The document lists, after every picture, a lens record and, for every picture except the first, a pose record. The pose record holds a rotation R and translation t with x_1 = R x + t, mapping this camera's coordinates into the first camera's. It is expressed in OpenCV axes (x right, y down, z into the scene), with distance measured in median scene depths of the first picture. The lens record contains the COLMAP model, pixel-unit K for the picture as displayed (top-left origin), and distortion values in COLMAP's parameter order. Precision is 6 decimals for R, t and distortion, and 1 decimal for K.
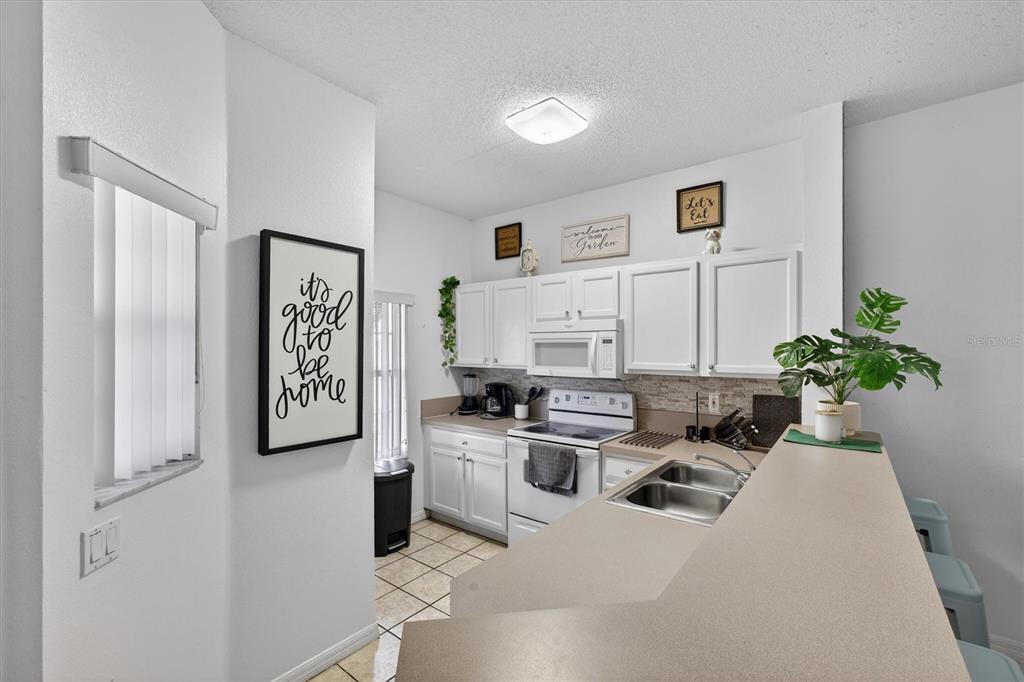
lens RADIAL K [[438.6, 0, 515.7], [0, 438.6, 345.2], [0, 0, 1]] dist [0.001790, 0.000354]
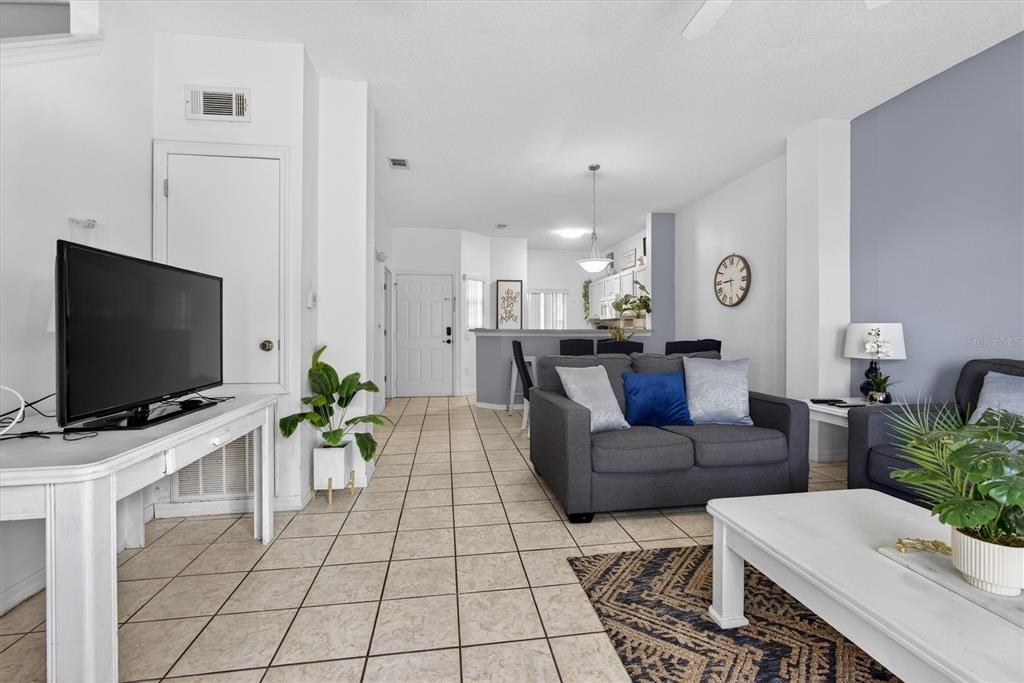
lens RADIAL K [[436.0, 0, 511.6], [0, 436.0, 336.2], [0, 0, 1]] dist [0.000994, 0.000516]
pose [[0.720896, 0.003624, -0.693034, 1.527340], [0.003724, 0.999952, 0.009103, 0.154172], [0.693034, -0.009143, 0.720847, -1.219826]]
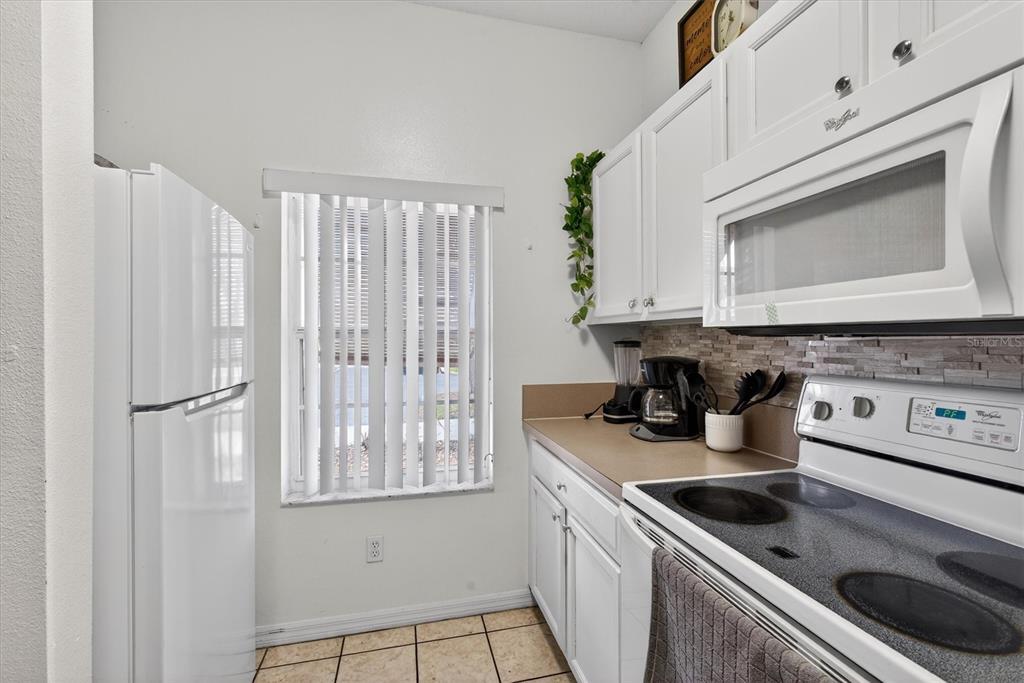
lens RADIAL K [[435.0, 0, 512.0], [0, 435.0, 341.5], [0, 0, 1]] dist [-0.000679, 0.000066]
pose [[0.778805, 0.003057, -0.627259, 0.139301], [0.003727, 0.999948, 0.009500, 0.085037], [0.627255, -0.009736, 0.778753, 0.734533]]
